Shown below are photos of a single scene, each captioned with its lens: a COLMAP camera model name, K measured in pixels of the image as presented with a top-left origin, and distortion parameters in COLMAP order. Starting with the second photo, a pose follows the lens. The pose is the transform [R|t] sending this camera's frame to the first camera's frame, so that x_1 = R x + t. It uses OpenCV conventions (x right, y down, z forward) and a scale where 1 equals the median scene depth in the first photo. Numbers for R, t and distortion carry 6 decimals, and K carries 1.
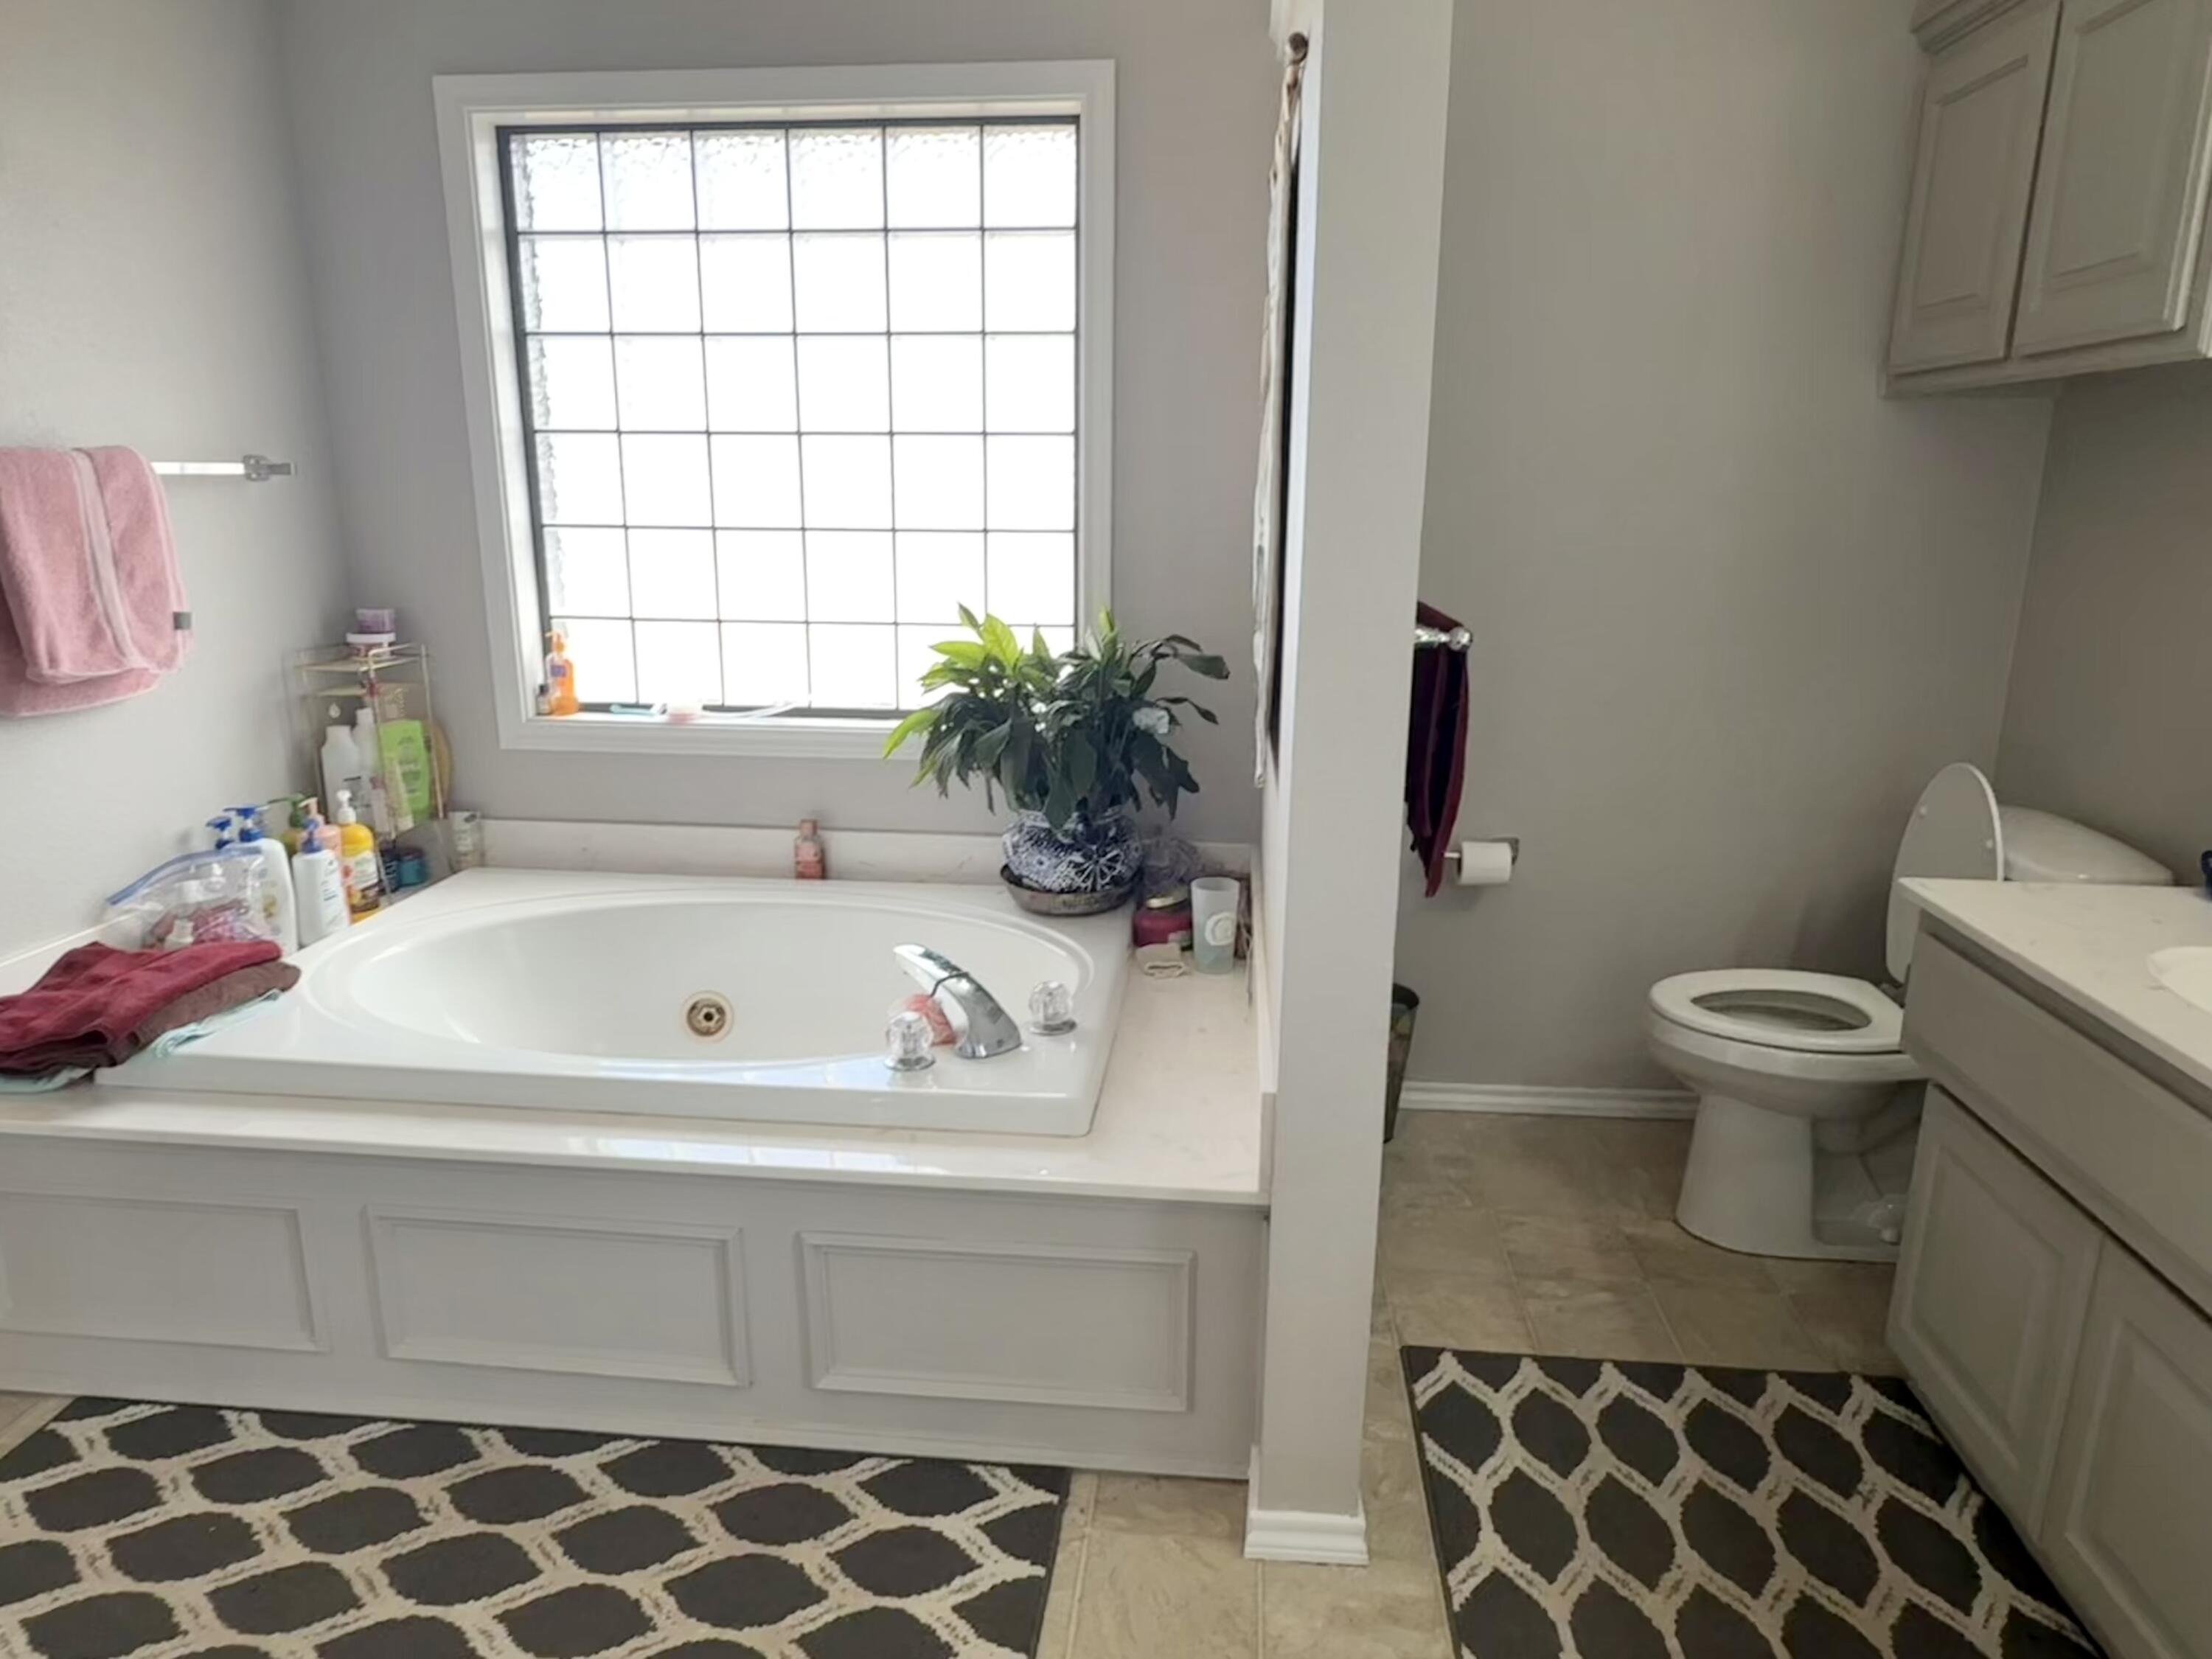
lens RADIAL K [[1376.3, 0, 1104.1], [0, 1376.3, 879.2], [0, 0, 1]] dist [-0.019065, 0.005662]
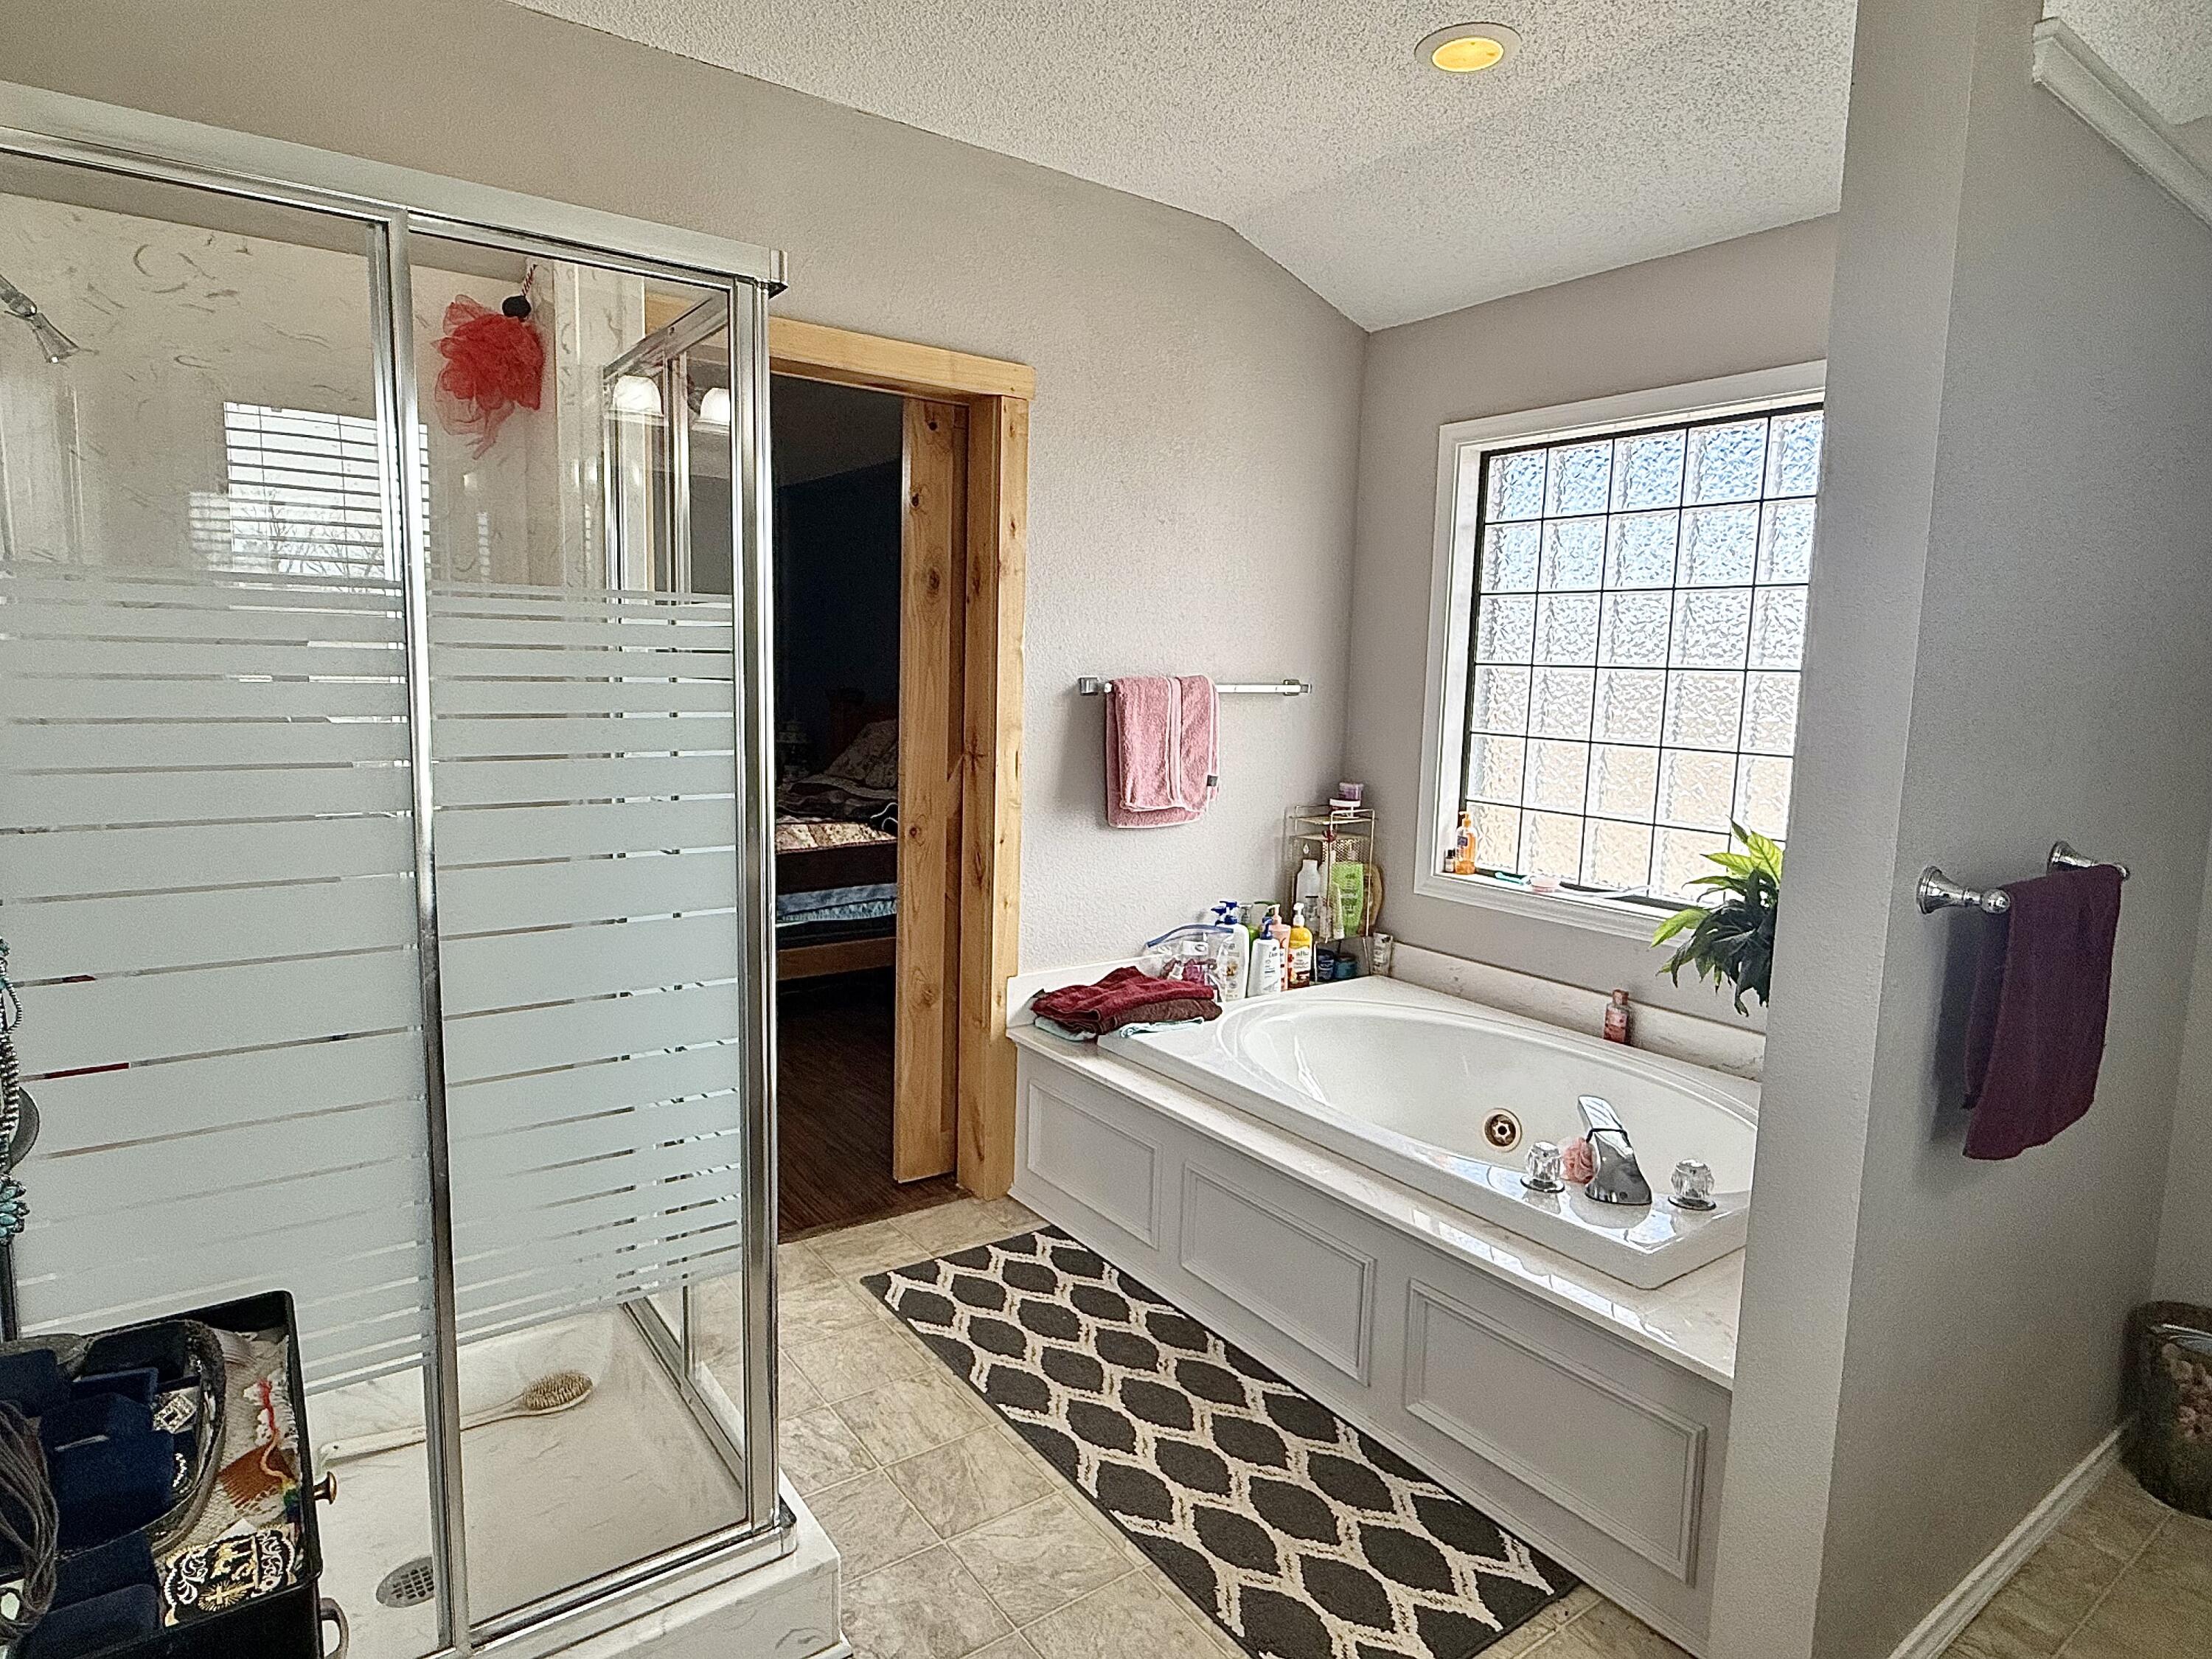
lens RADIAL K [[1376.3, 0, 1104.1], [0, 1376.3, 879.2], [0, 0, 1]] dist [-0.019065, 0.005662]
pose [[0.624858, 0.131728, -0.769545, 0.485260], [-0.228752, 0.973297, -0.019137, -0.015913], [0.746475, 0.187993, 0.638305, -0.103544]]
